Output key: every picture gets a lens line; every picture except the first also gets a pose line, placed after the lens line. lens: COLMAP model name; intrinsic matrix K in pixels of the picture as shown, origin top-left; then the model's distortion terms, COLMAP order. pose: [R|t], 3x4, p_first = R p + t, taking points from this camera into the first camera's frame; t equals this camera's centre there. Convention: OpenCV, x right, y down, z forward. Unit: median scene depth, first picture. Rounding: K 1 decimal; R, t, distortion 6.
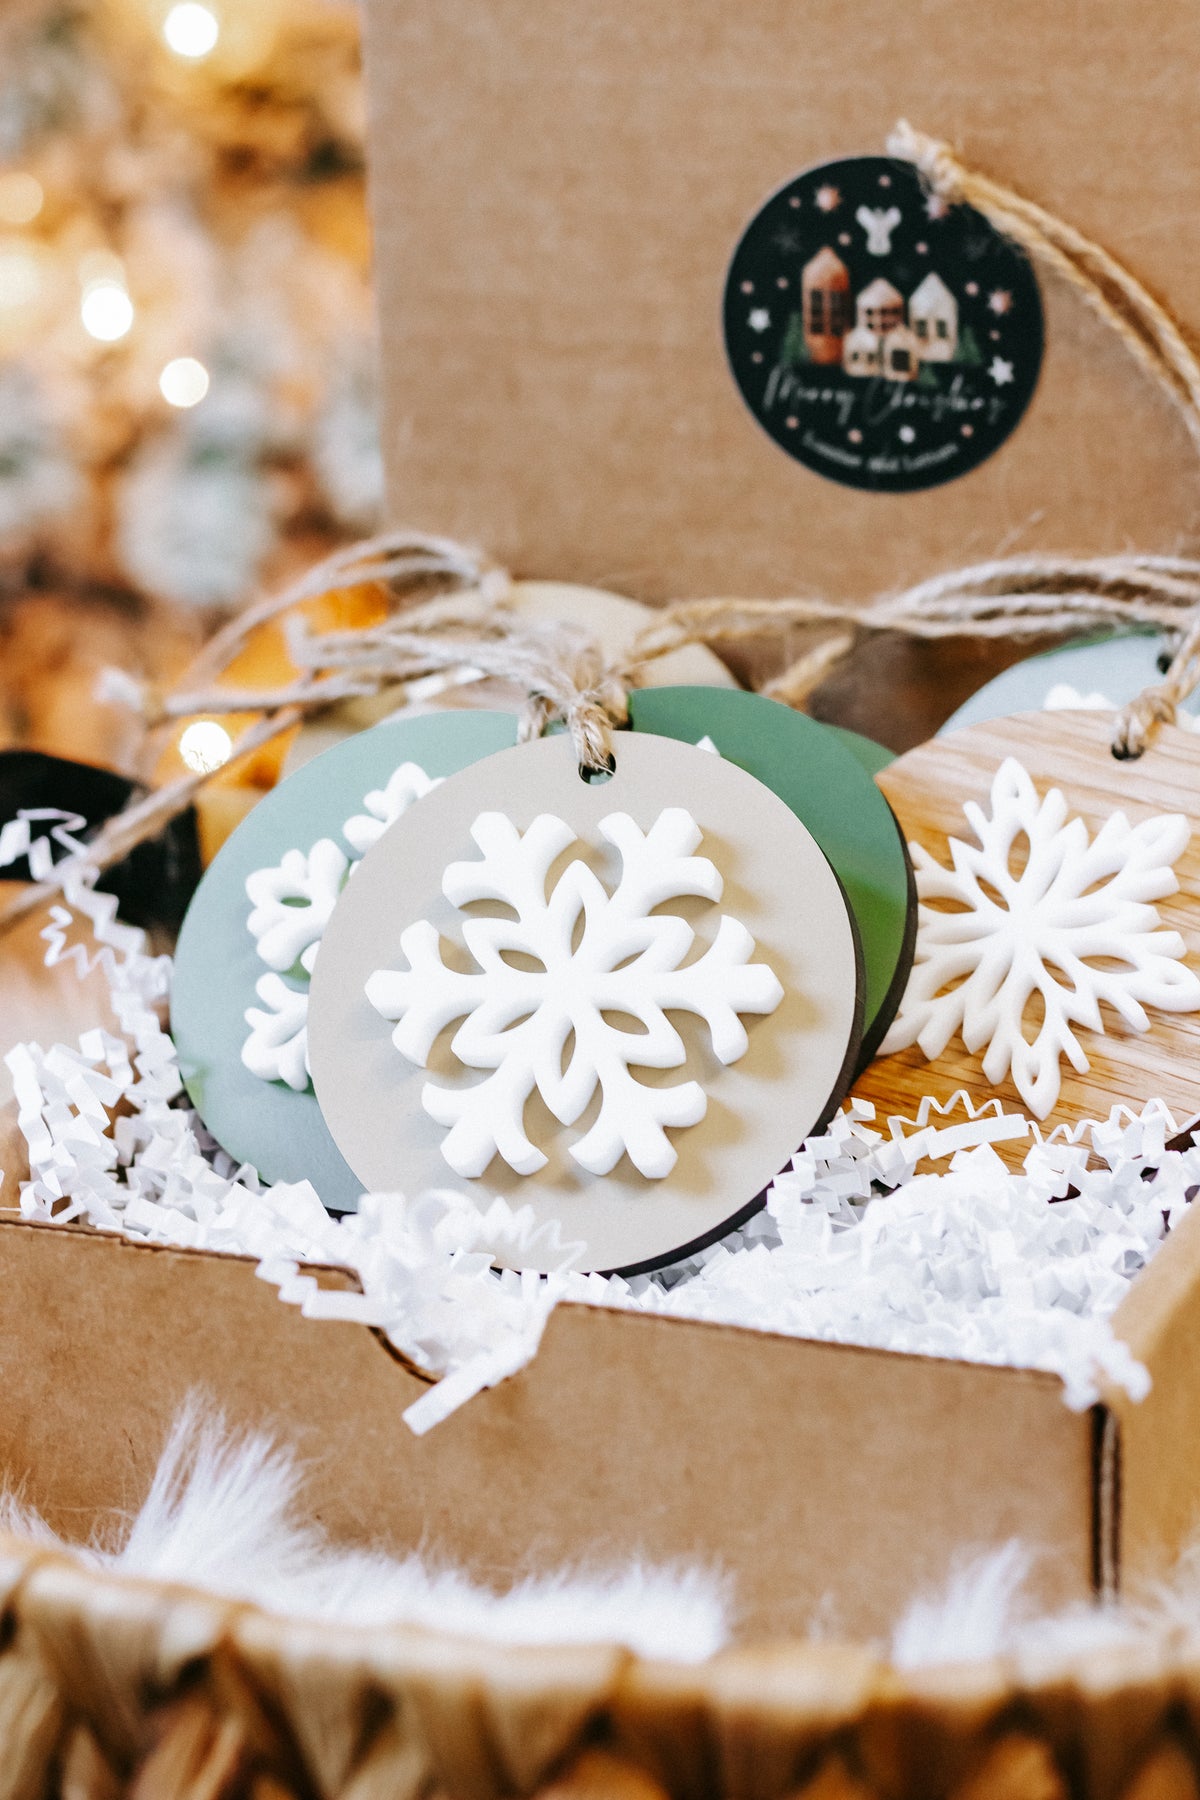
lens RADIAL K [[4848.7, 0, 466.3], [0, 4848.7, 902.6], [0, 0, 1]] dist [0.196329, -1.873803]
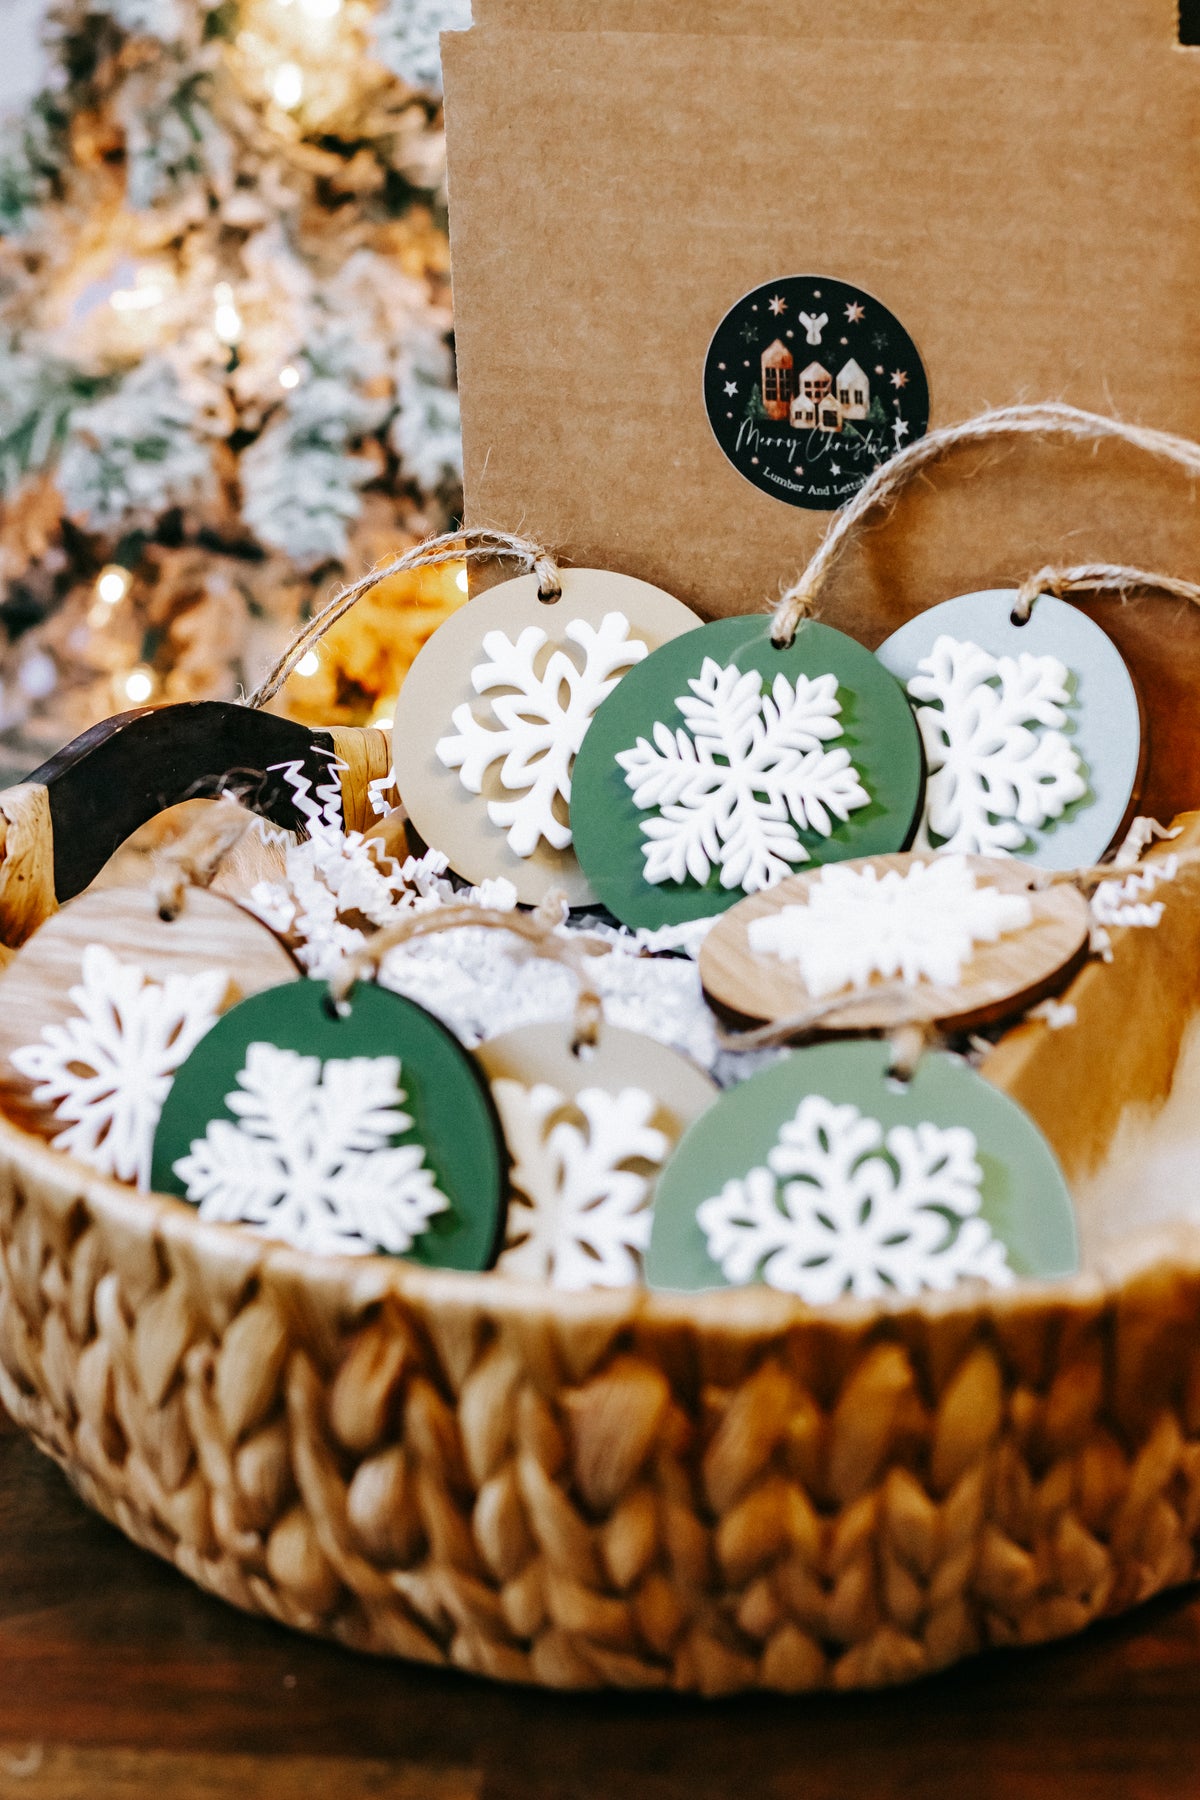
lens RADIAL K [[4667.4, 0, 600.0], [0, 4667.4, 900.0], [0, 0, 1]] dist [-0.011212, 0.291106]
pose [[0.999618, -0.010346, 0.025622, -0.014313], [0.009376, 0.999245, 0.037694, -0.023095], [-0.025993, -0.037439, 0.998961, -0.366221]]
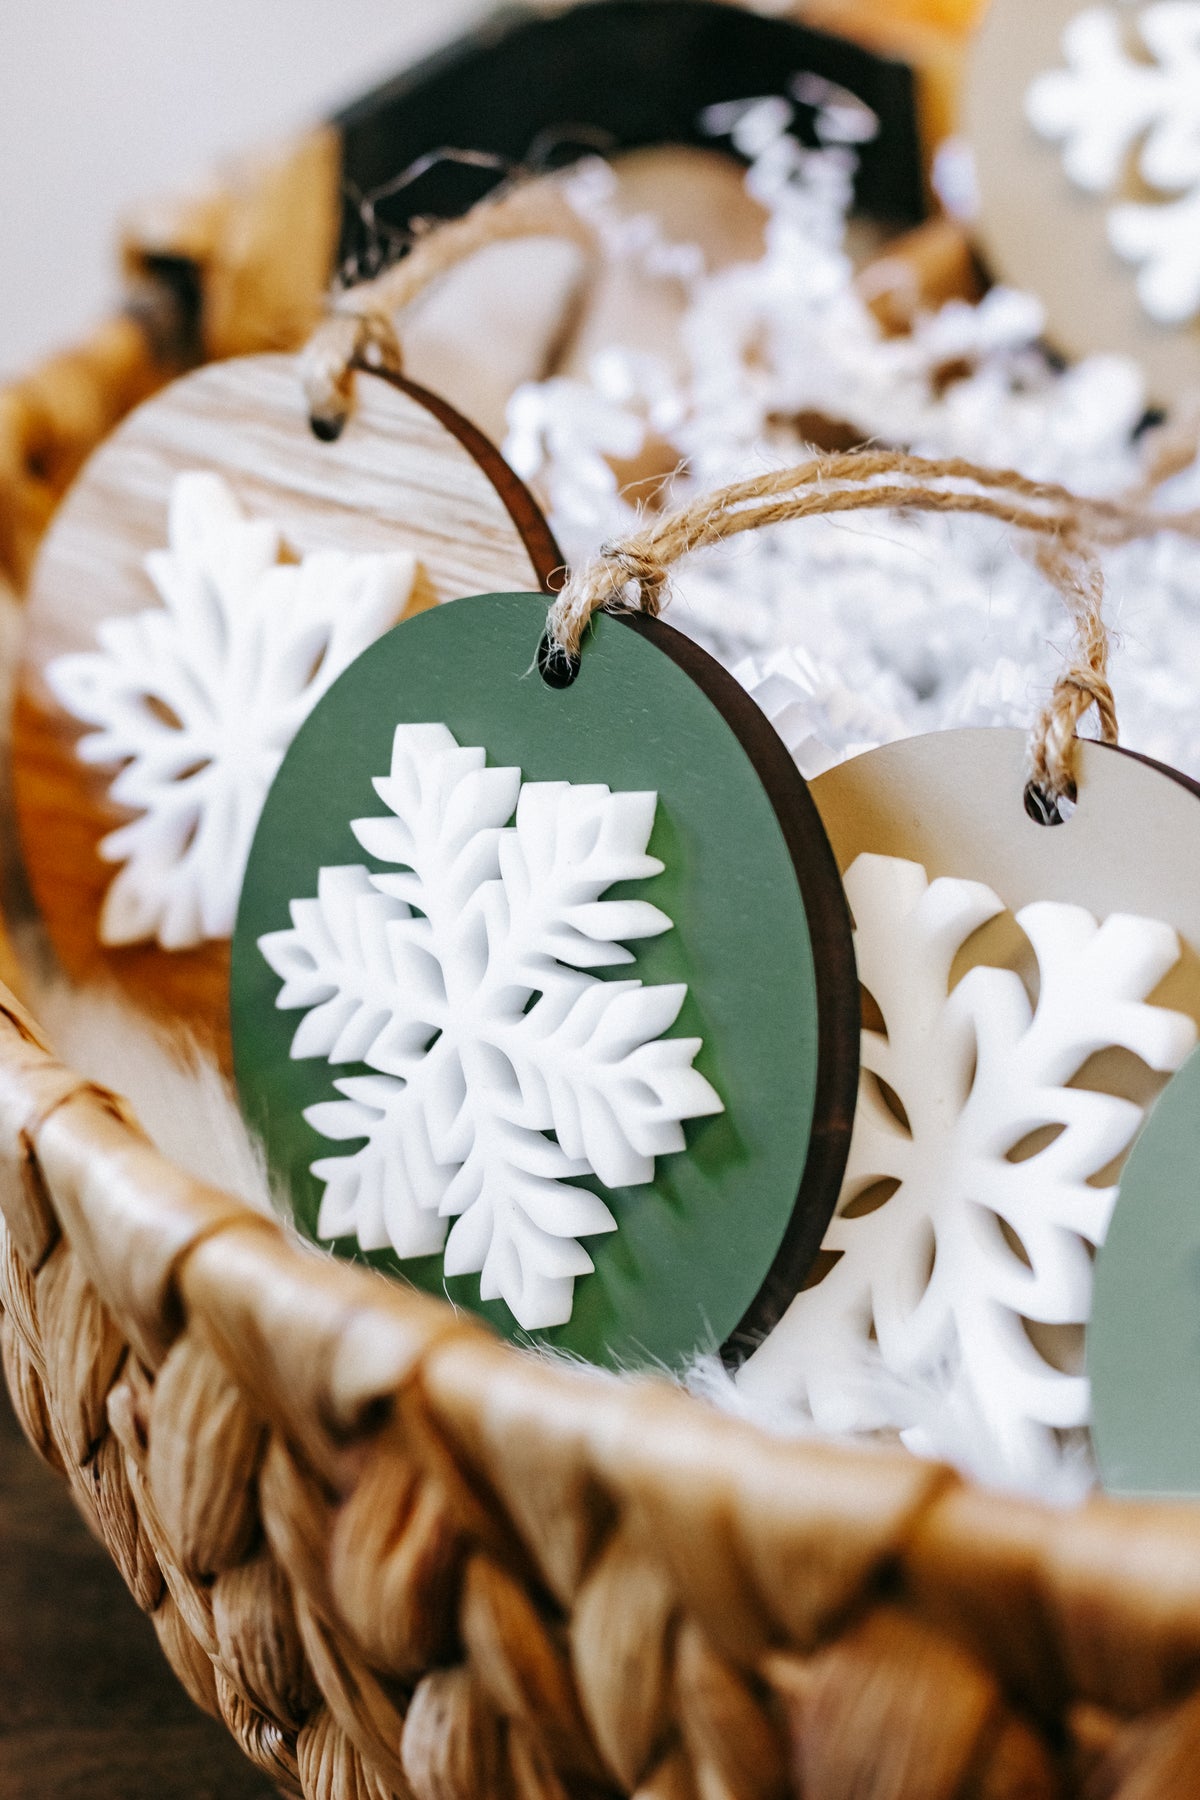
lens RADIAL K [[4848.7, 0, 466.3], [0, 4848.7, 902.6], [0, 0, 1]] dist [0.196329, -1.873803]
pose [[0.957923, 0.089944, -0.272569, 0.106185], [-0.034567, 0.978872, 0.201533, -0.043460], [0.284937, -0.183631, 0.940793, 0.263113]]
